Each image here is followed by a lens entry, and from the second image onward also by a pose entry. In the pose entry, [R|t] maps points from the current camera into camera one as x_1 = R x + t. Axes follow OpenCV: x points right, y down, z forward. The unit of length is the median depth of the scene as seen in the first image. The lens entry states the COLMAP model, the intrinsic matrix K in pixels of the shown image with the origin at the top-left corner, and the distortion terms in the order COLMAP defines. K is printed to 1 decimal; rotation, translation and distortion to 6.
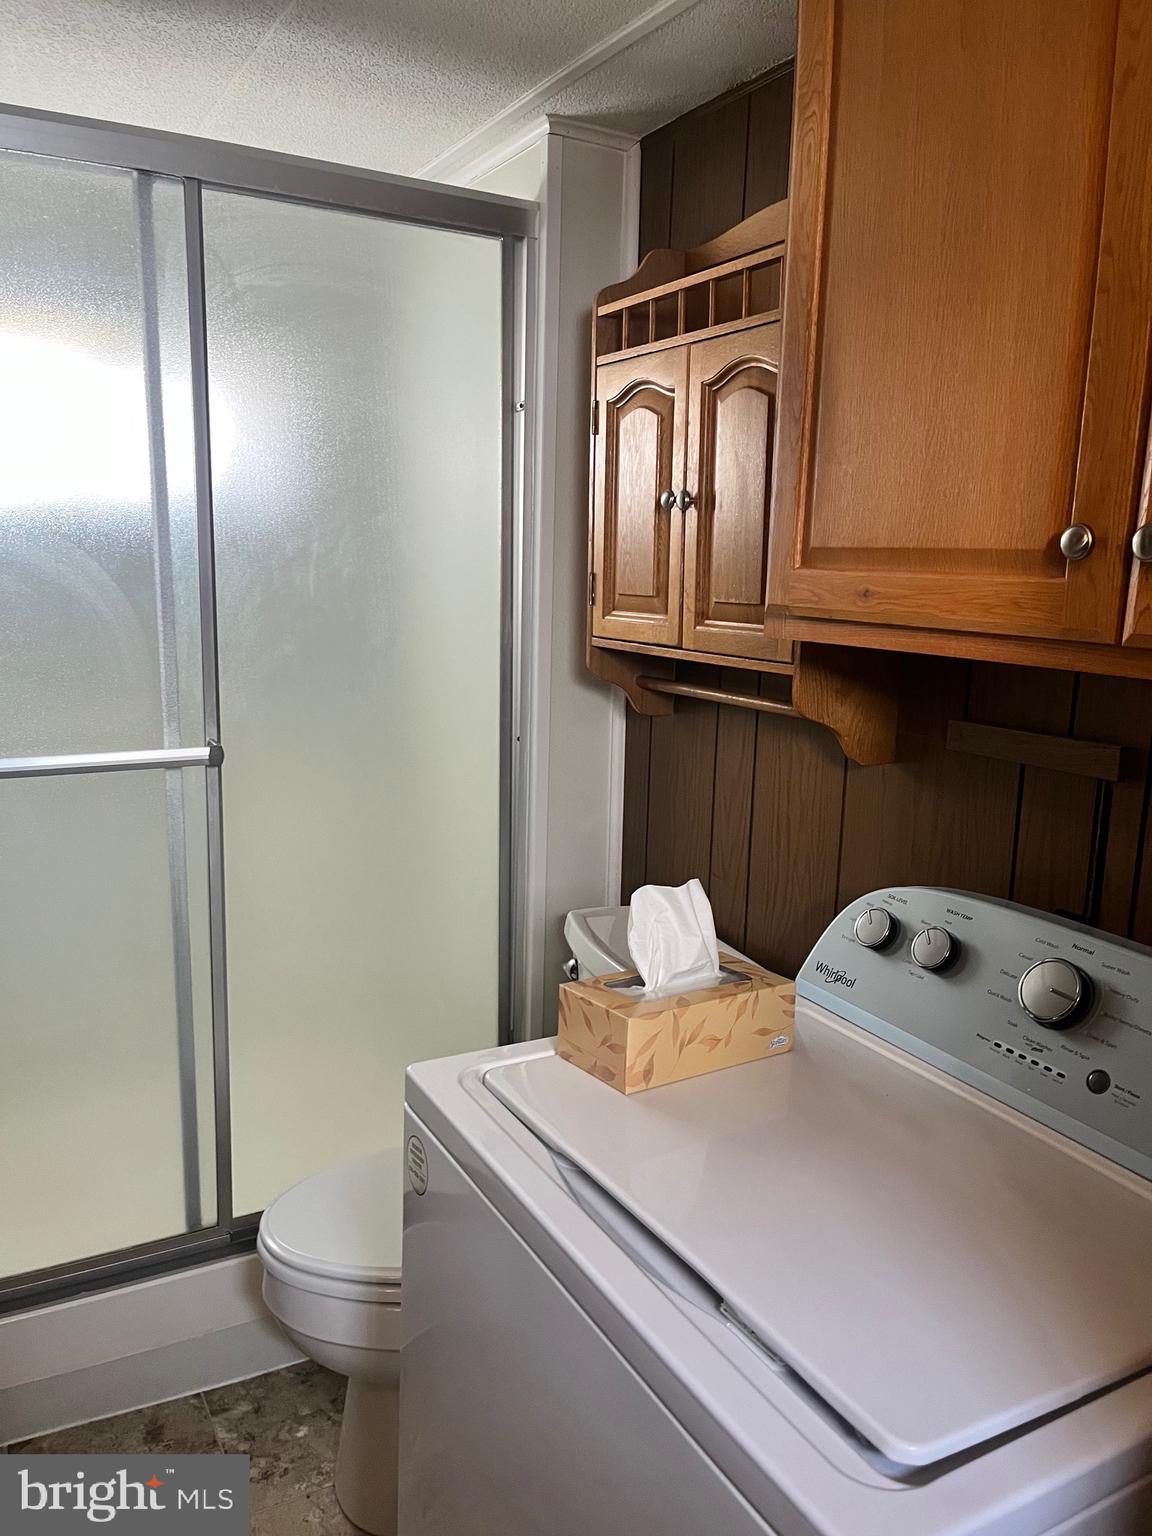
lens RADIAL K [[1163.8, 0, 581.7], [0, 1163.8, 767.0], [0, 0, 1]] dist [0.066673, -0.096448]
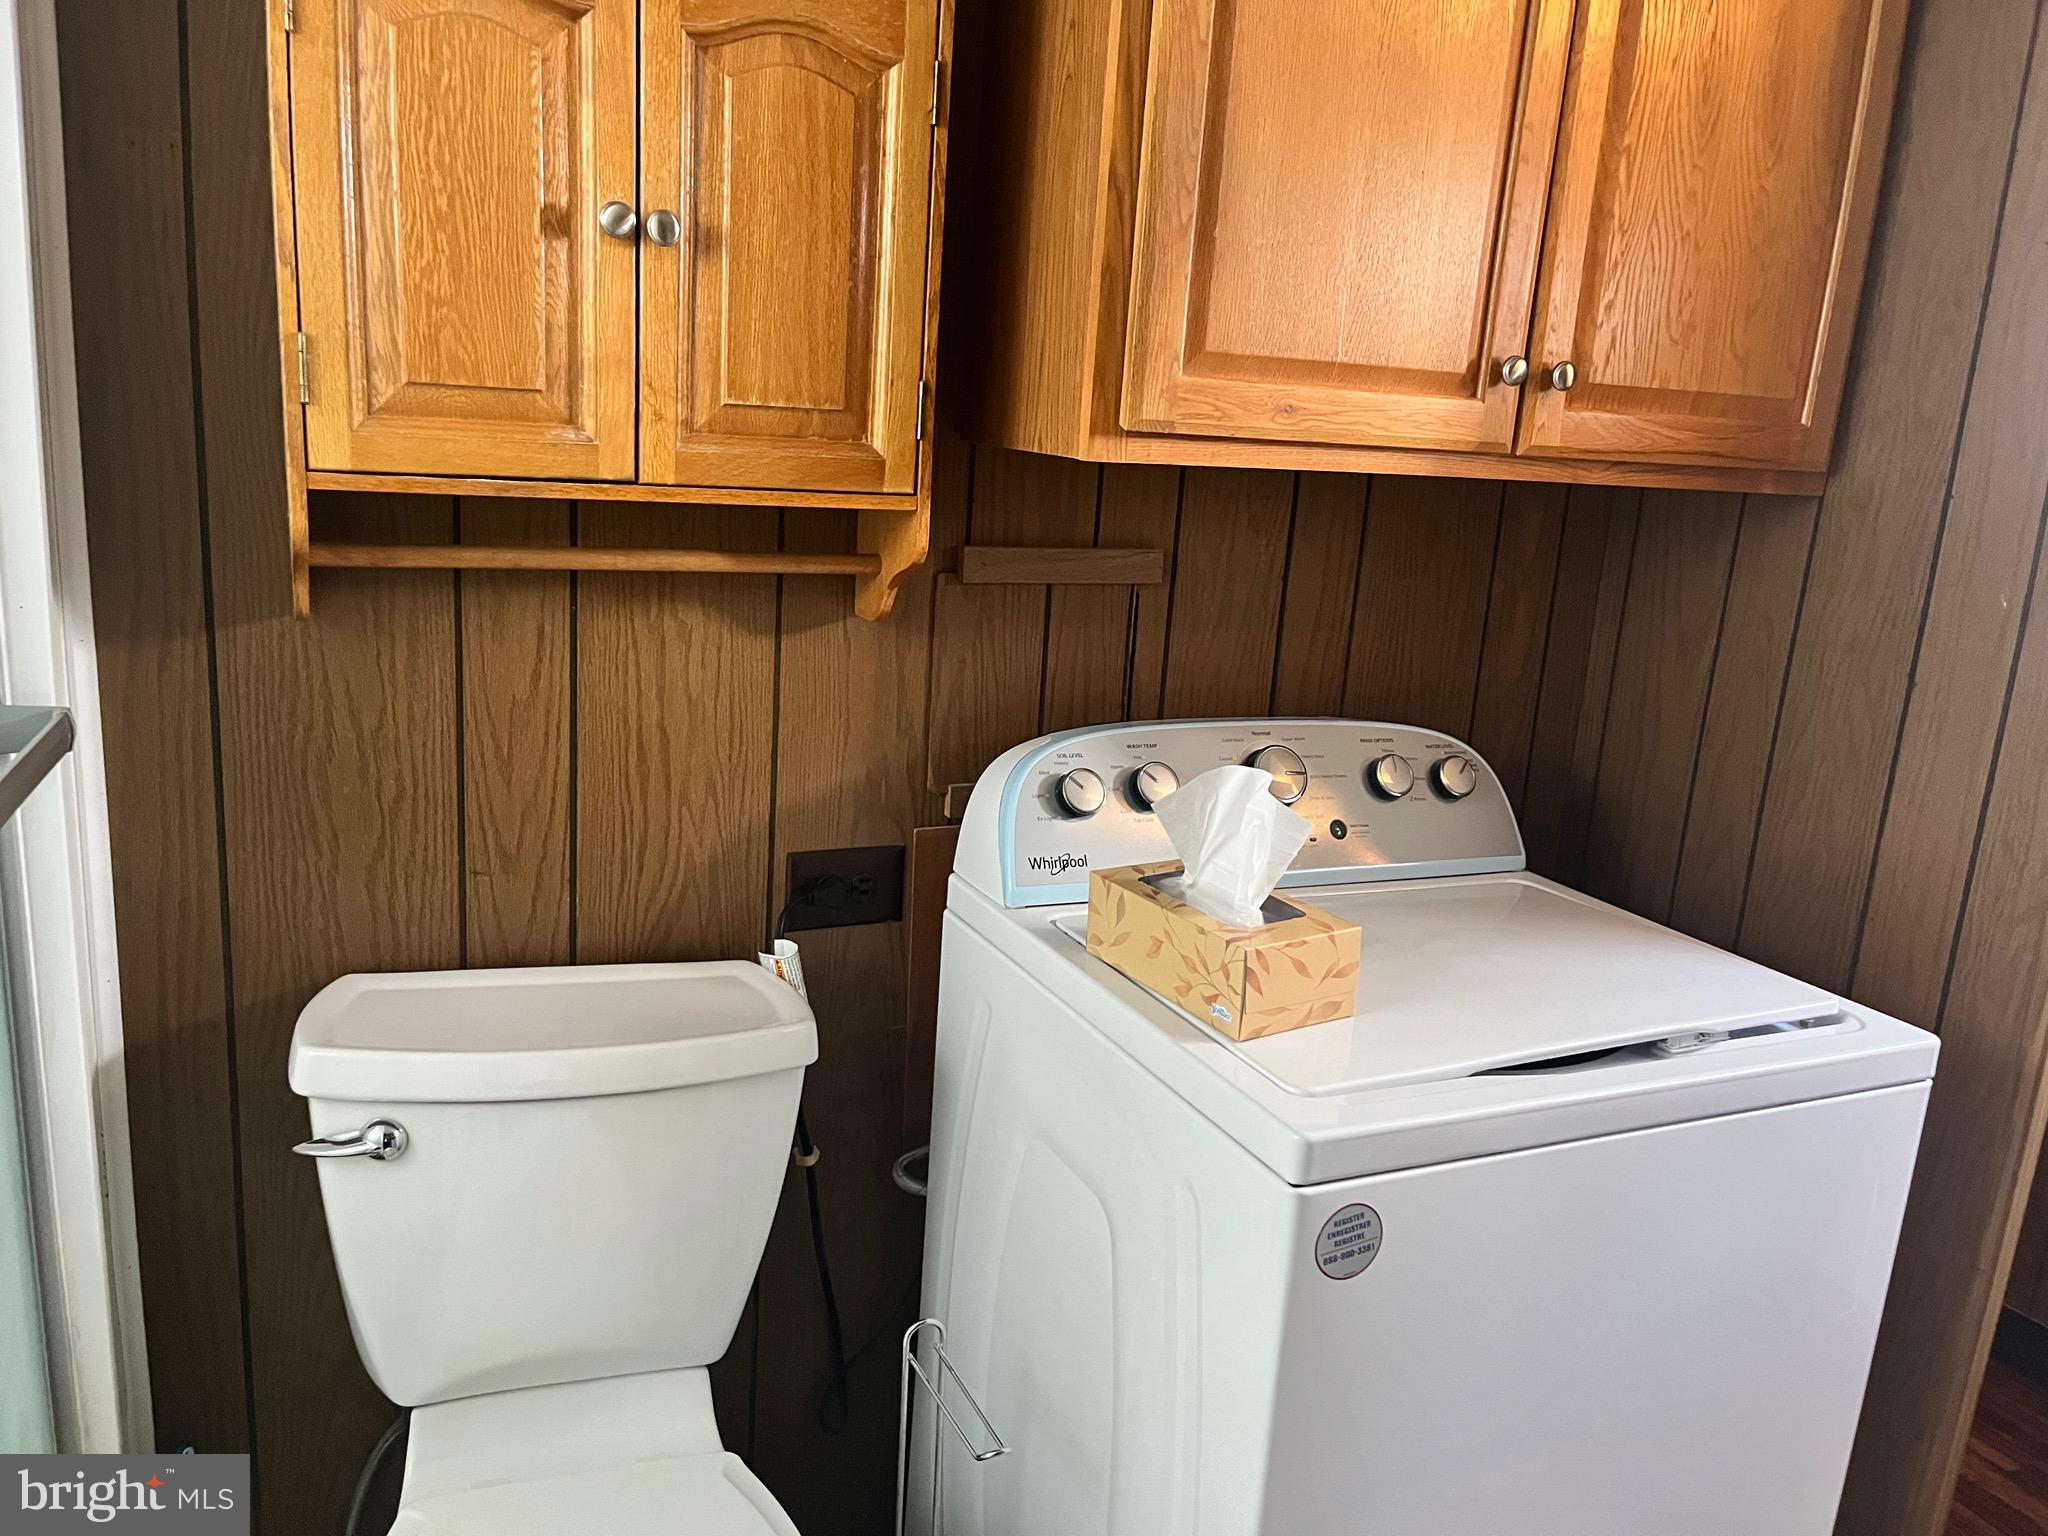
lens RADIAL K [[1551.7, 0, 1010.2], [0, 1551.7, 780.2], [0, 0, 1]] dist [0.066673, -0.096448]
pose [[0.085915, -0.258655, 0.962142, -0.797185], [0.113038, 0.962007, 0.248525, -0.151781], [-0.989869, 0.087406, 0.111888, 0.850318]]
